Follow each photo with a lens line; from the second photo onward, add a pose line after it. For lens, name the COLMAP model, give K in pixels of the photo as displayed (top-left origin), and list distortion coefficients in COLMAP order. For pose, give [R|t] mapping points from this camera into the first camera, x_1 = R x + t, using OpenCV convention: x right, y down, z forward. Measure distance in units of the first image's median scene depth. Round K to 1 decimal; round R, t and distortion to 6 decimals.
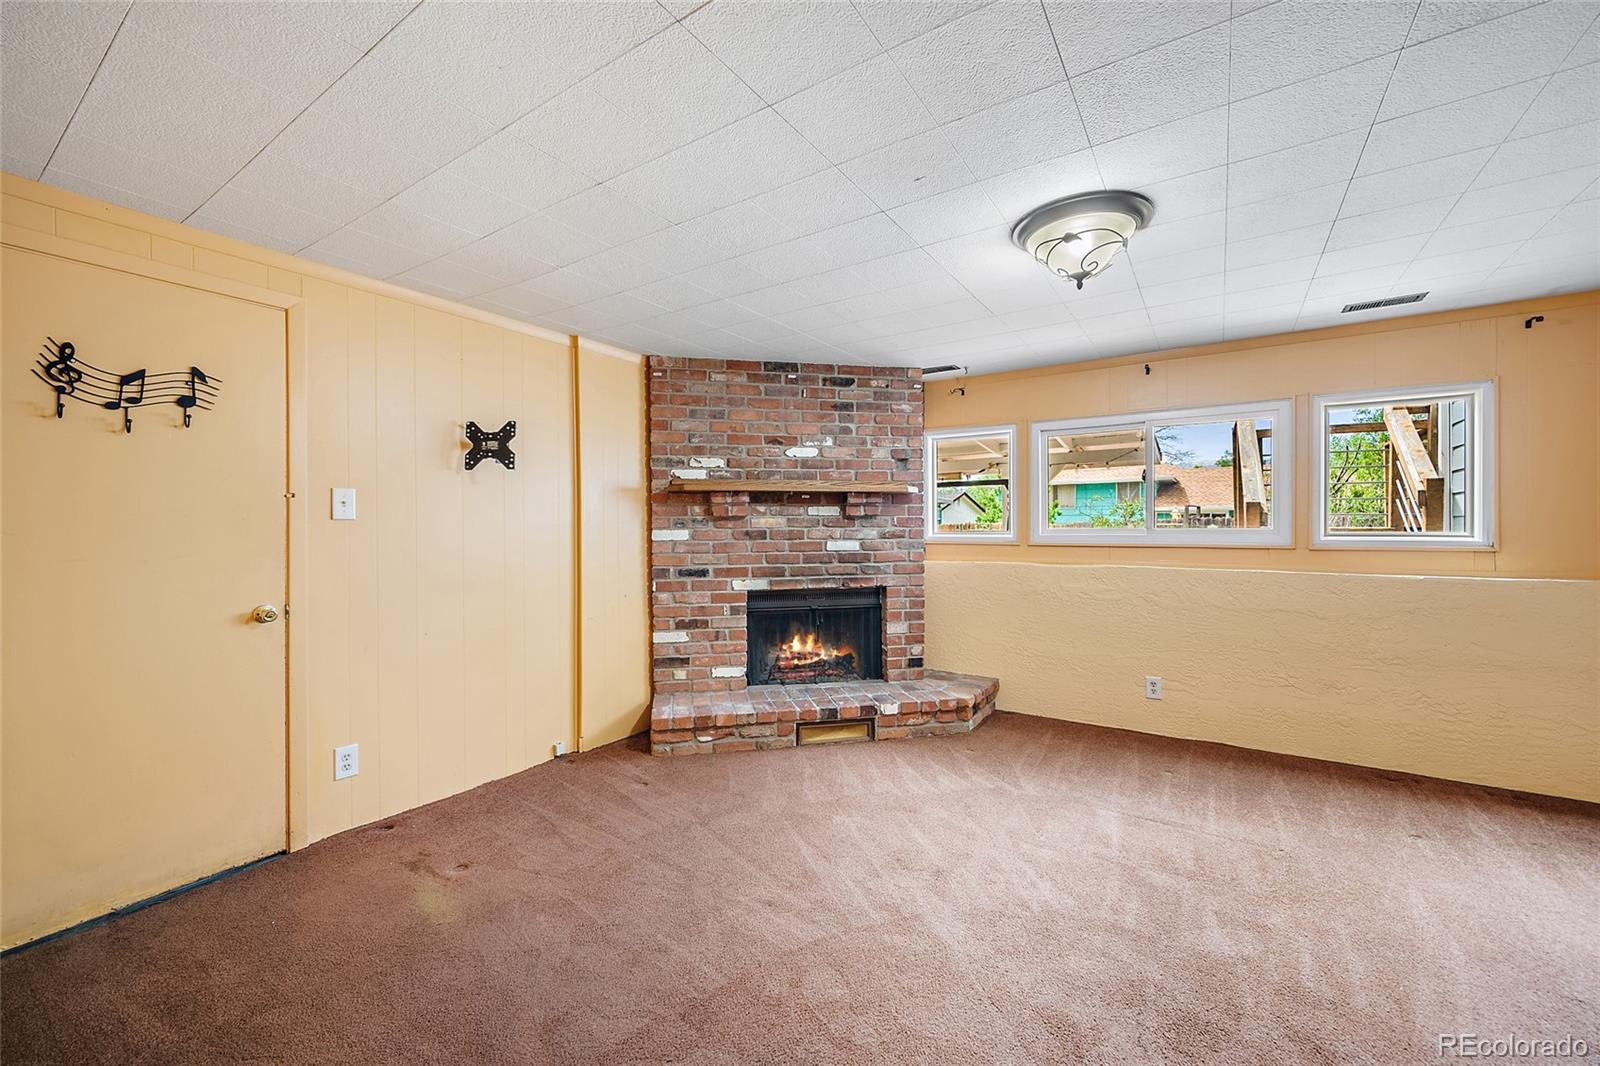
lens RADIAL K [[633.0, 0, 794.2], [0, 633.0, 530.8], [0, 0, 1]] dist [-0.001320, -0.000402]
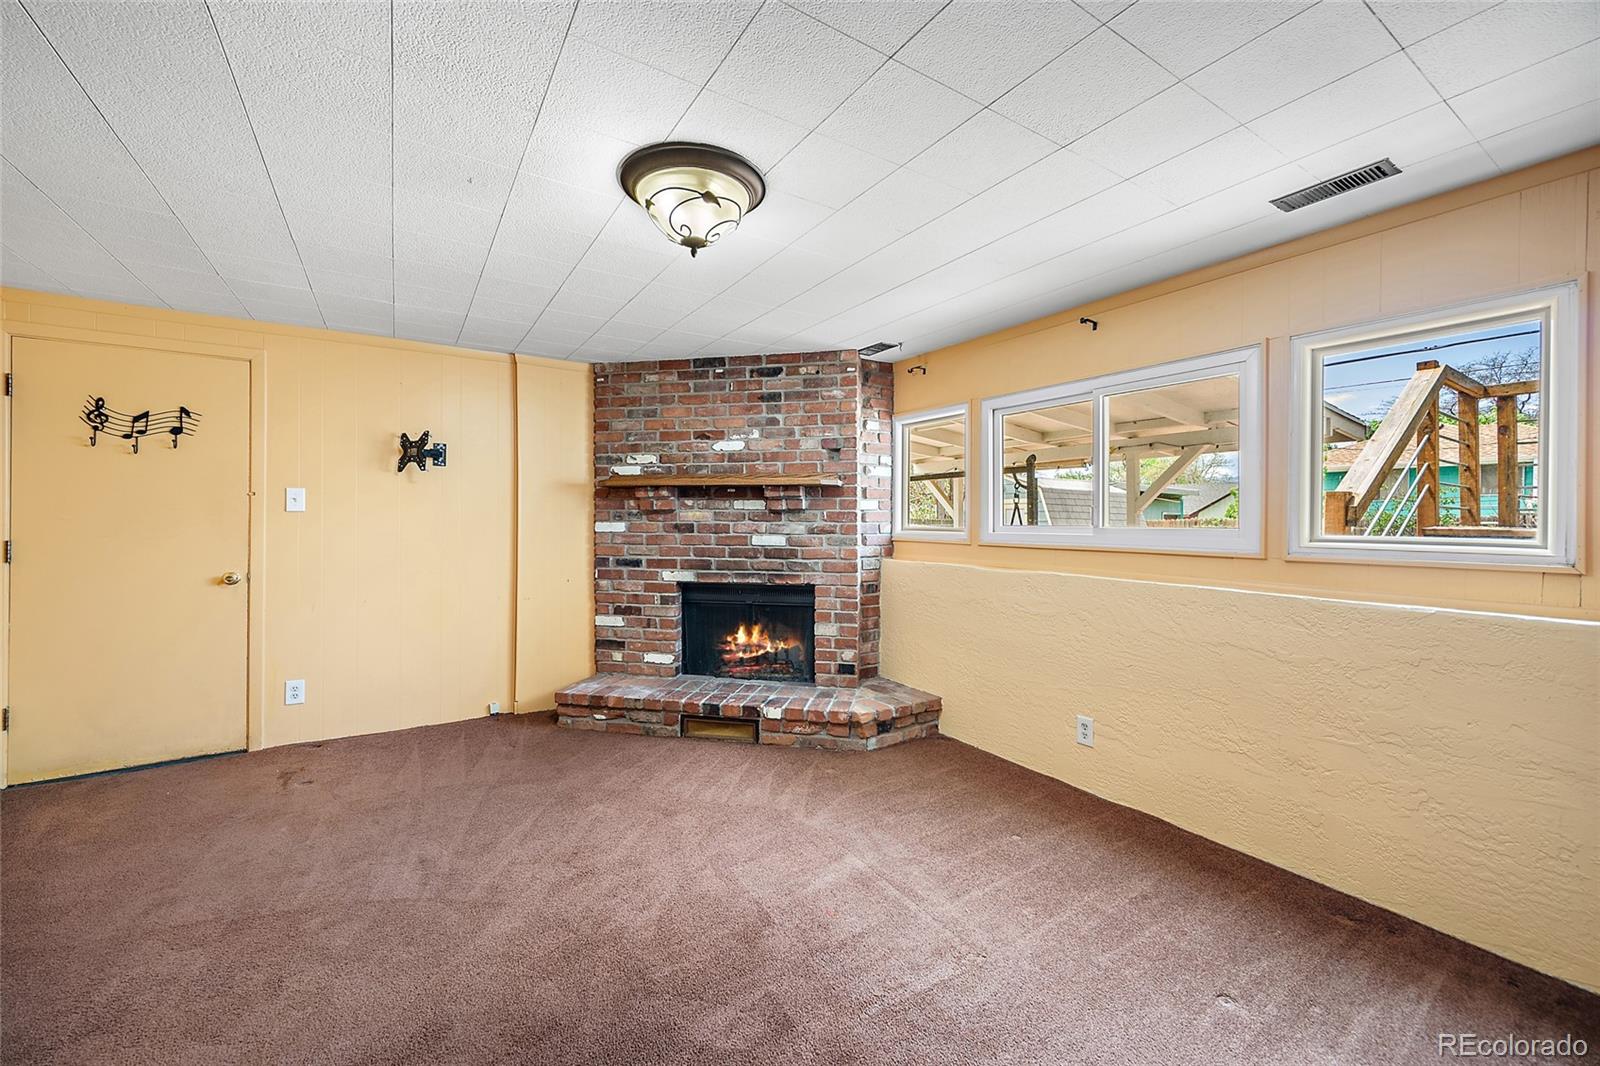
lens RADIAL K [[633.0, 0, 796.9], [0, 633.0, 522.7], [0, 0, 1]] dist [-0.001320, -0.000402]
pose [[0.914440, 0.011023, -0.404571, 0.583057], [-0.011944, 0.999929, 0.000246, -0.005164], [0.404545, 0.004607, 0.914507, 0.148050]]
